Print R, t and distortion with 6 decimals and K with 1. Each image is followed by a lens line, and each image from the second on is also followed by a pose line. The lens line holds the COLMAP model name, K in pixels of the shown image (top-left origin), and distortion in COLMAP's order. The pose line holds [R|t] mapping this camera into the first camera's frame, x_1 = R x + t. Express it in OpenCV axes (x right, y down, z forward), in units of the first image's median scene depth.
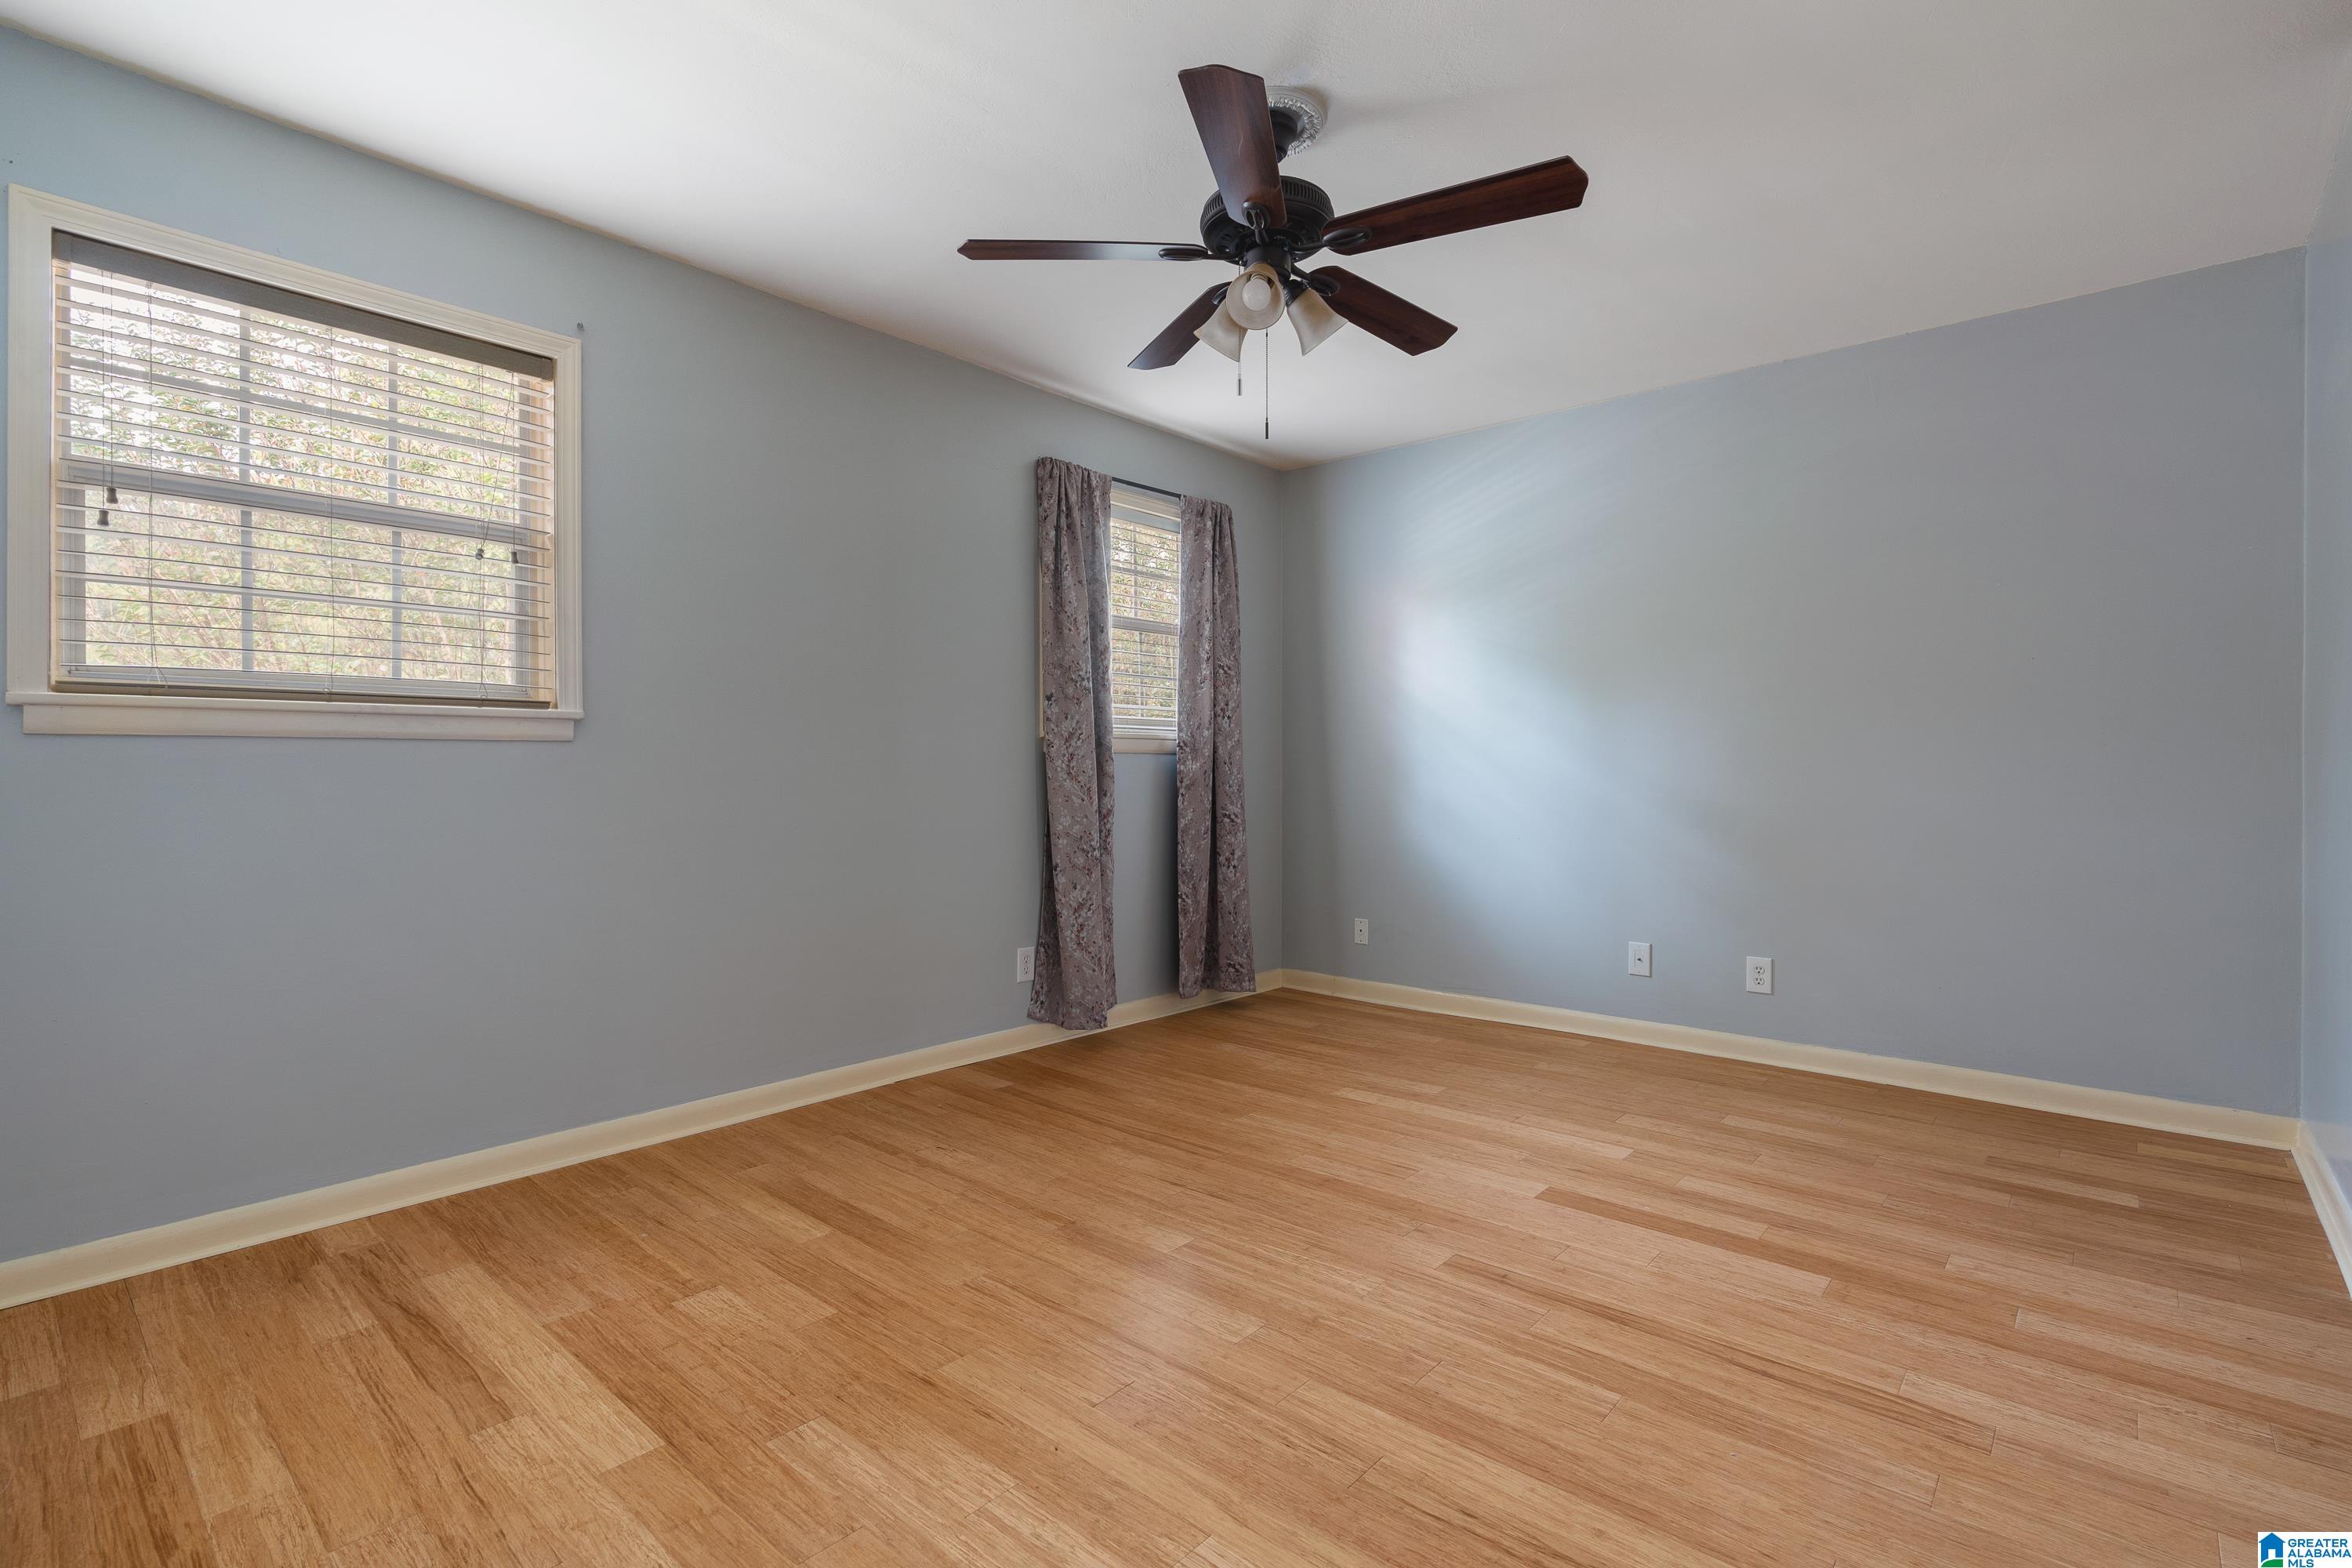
lens RADIAL K [[1078.9, 0, 1176.0], [0, 1078.9, 784.0], [0, 0, 1]] dist [0.002137, 0.000788]
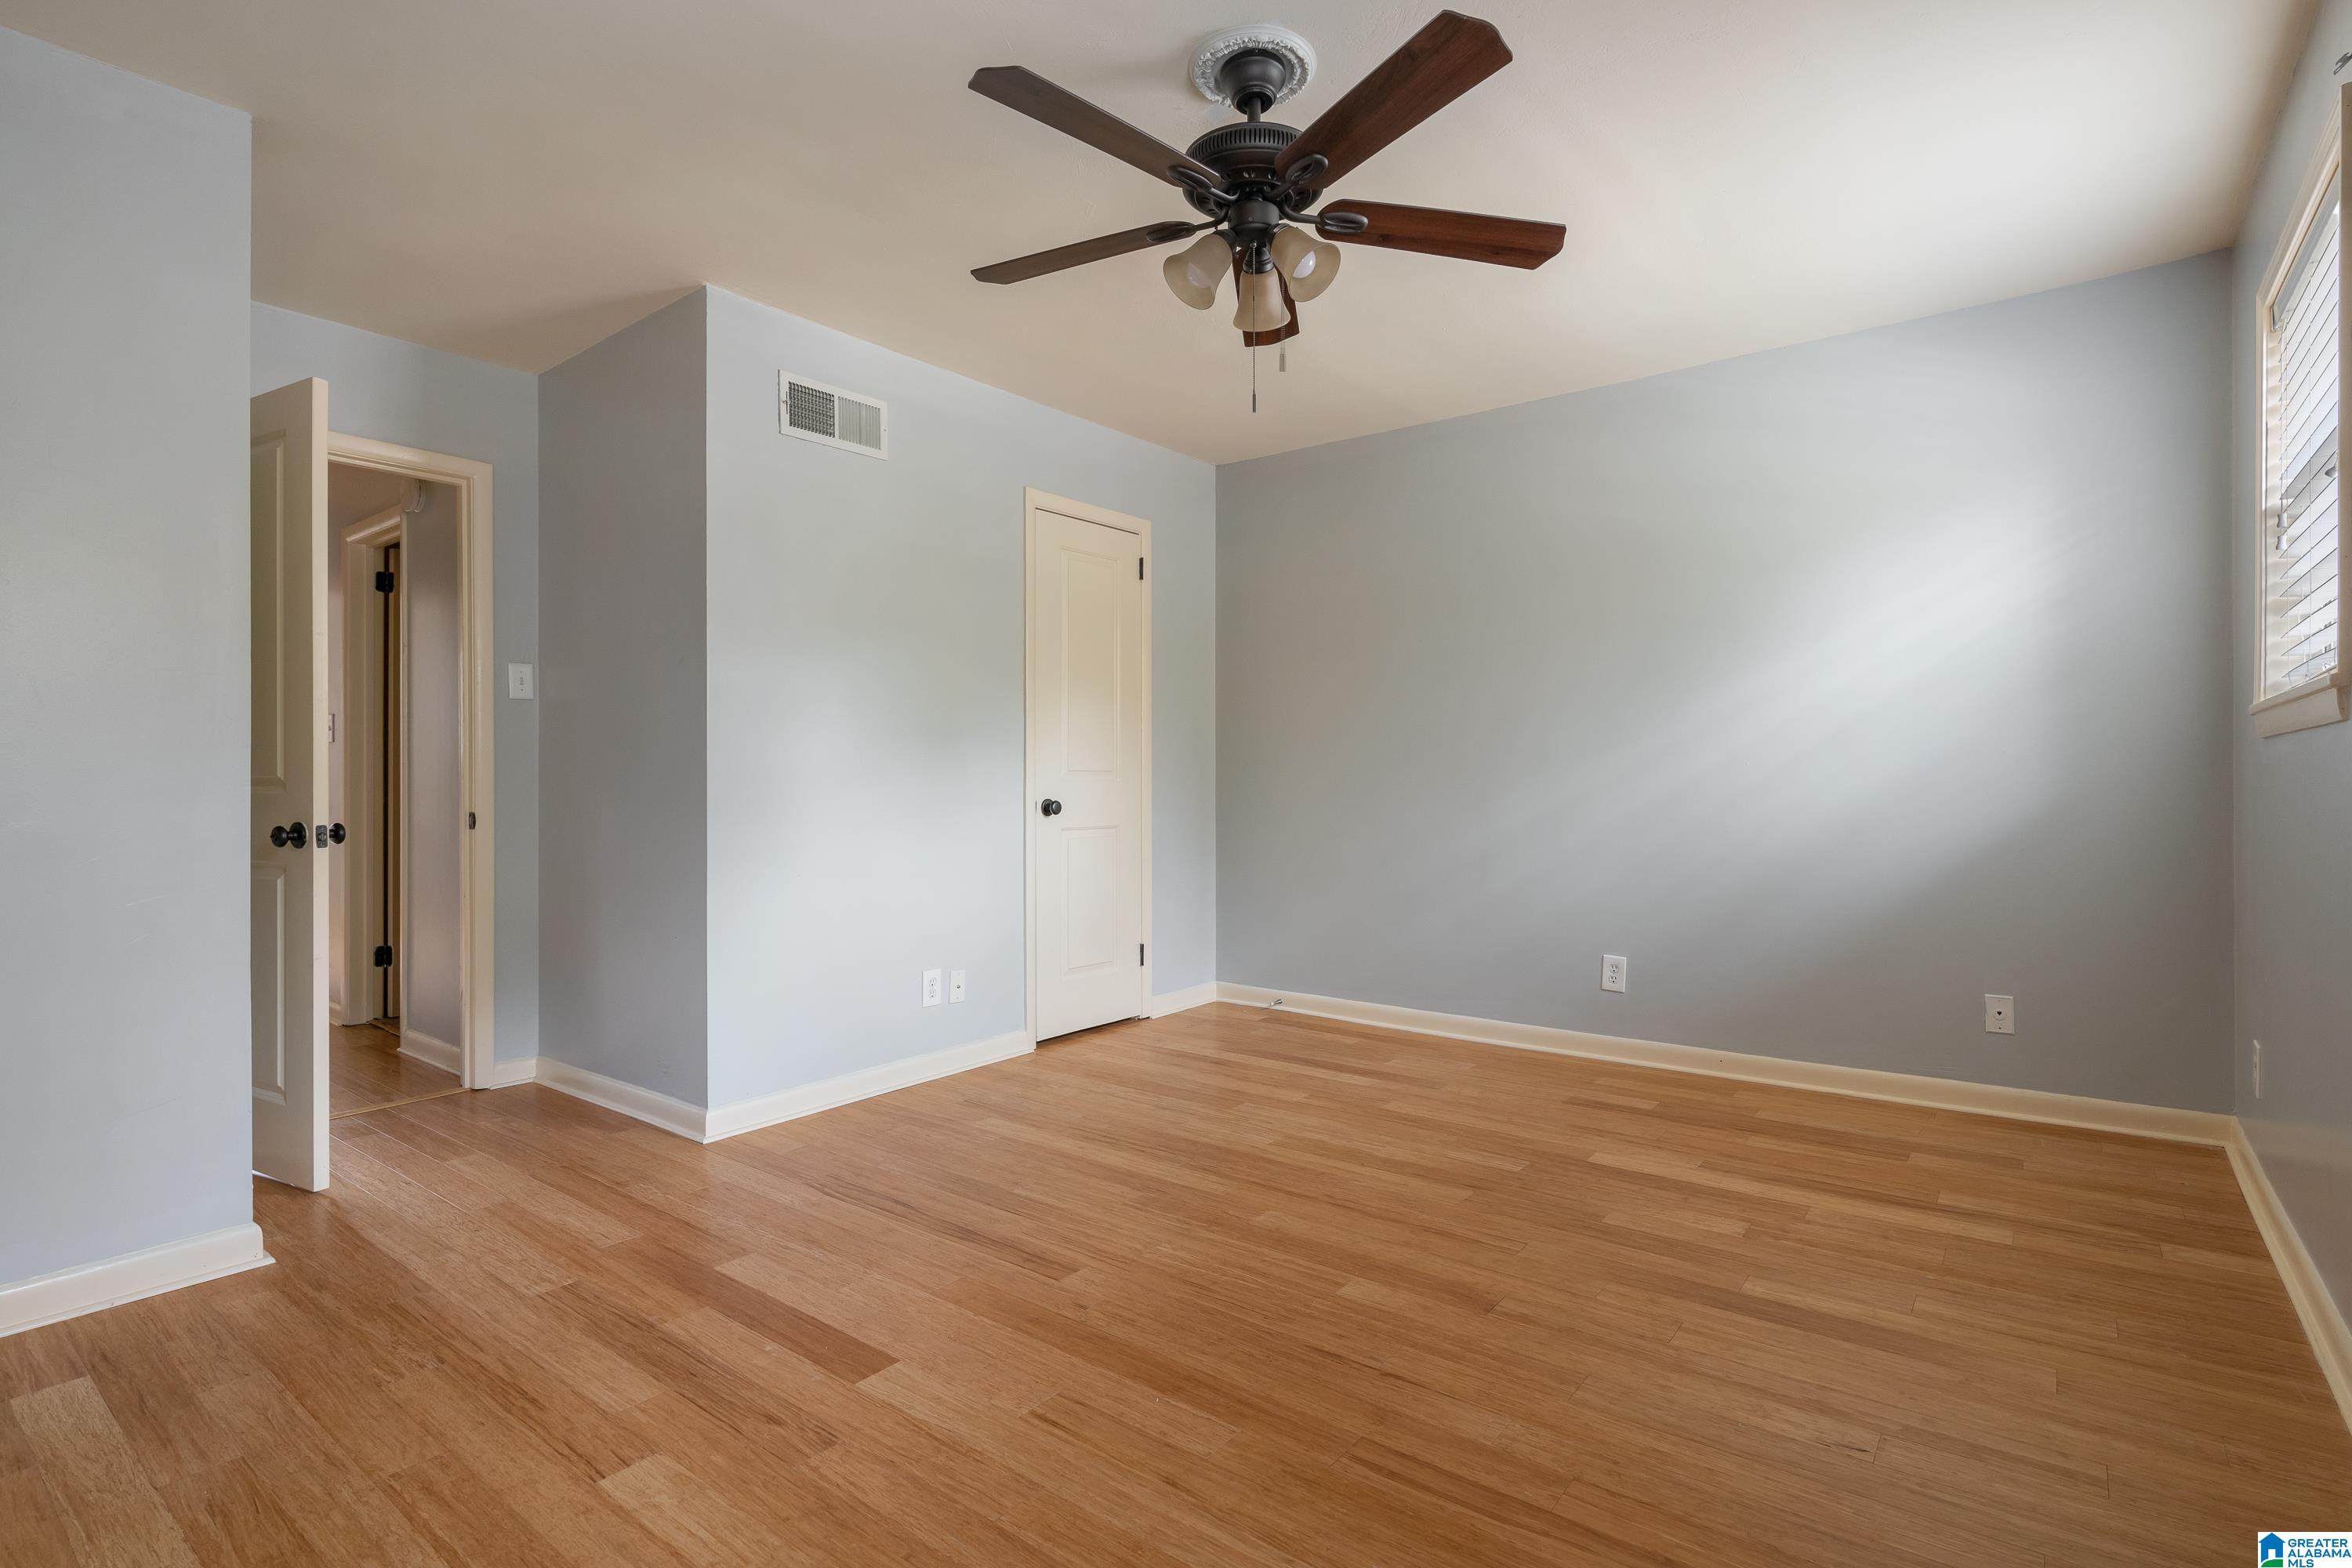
lens RADIAL K [[1120.3, 0, 1176.0], [0, 1120.3, 784.0], [0, 0, 1]] dist [0.000016, 0.000009]
pose [[-0.998231, 0.005881, -0.059157, 0.214123], [0.005053, 0.999887, 0.014128, -0.020284], [0.059233, 0.013804, -0.998149, 2.016332]]
